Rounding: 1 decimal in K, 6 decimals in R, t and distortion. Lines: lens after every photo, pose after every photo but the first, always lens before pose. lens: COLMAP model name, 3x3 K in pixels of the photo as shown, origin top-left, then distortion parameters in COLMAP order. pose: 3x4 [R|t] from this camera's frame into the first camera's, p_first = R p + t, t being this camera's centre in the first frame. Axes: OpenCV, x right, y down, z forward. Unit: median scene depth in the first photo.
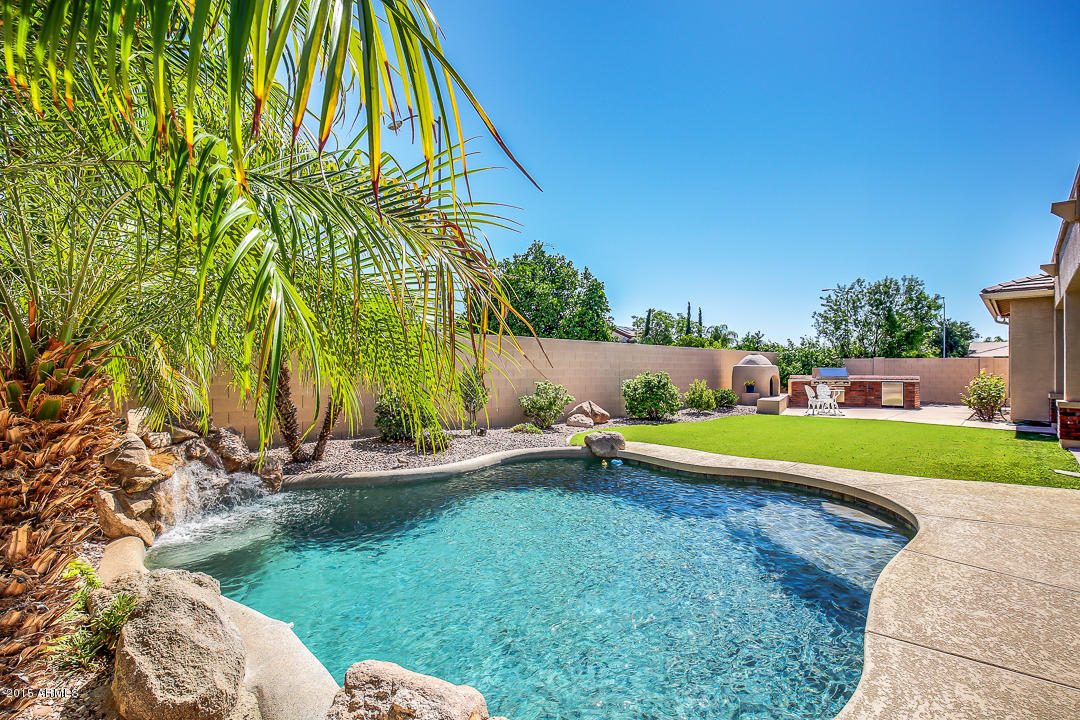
lens RADIAL K [[498.2, 0, 543.2], [0, 498.2, 359.6], [0, 0, 1]] dist [-0.025501, 0.000910]
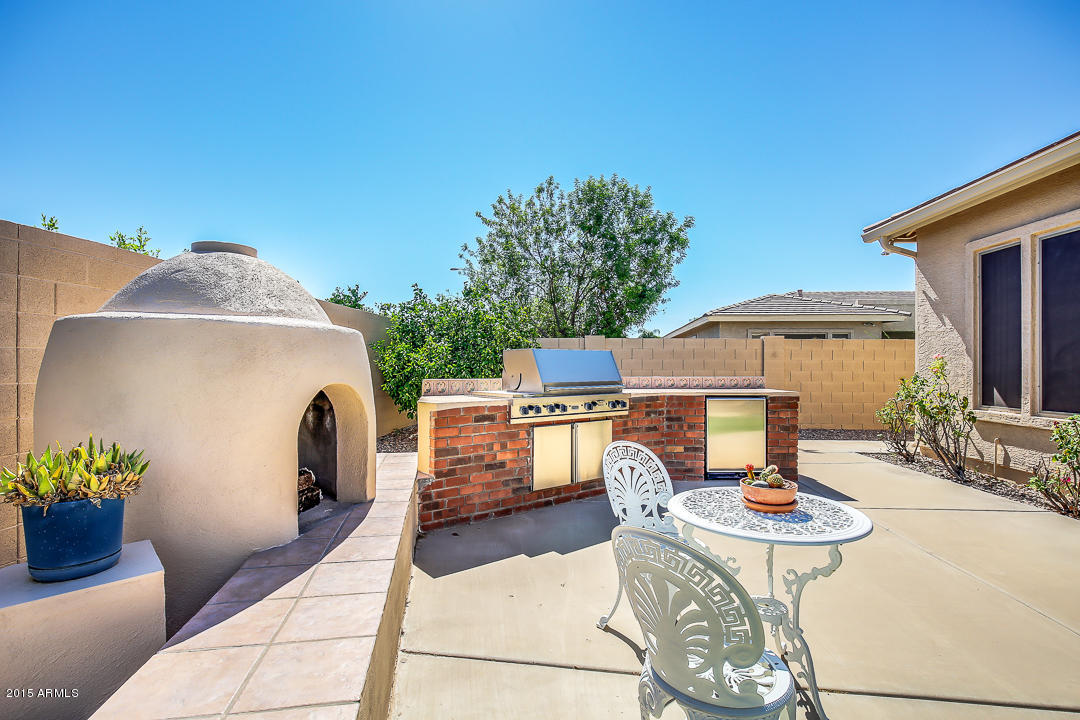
lens RADIAL K [[498.2, 0, 543.5], [0, 498.2, 361.4], [0, 0, 1]] dist [-0.025501, 0.000910]
pose [[0.751626, 0.008156, 0.659540, 0.340974], [-0.010020, 0.999949, -0.000946, 0.020697], [-0.659514, -0.005897, 0.751669, 0.694155]]
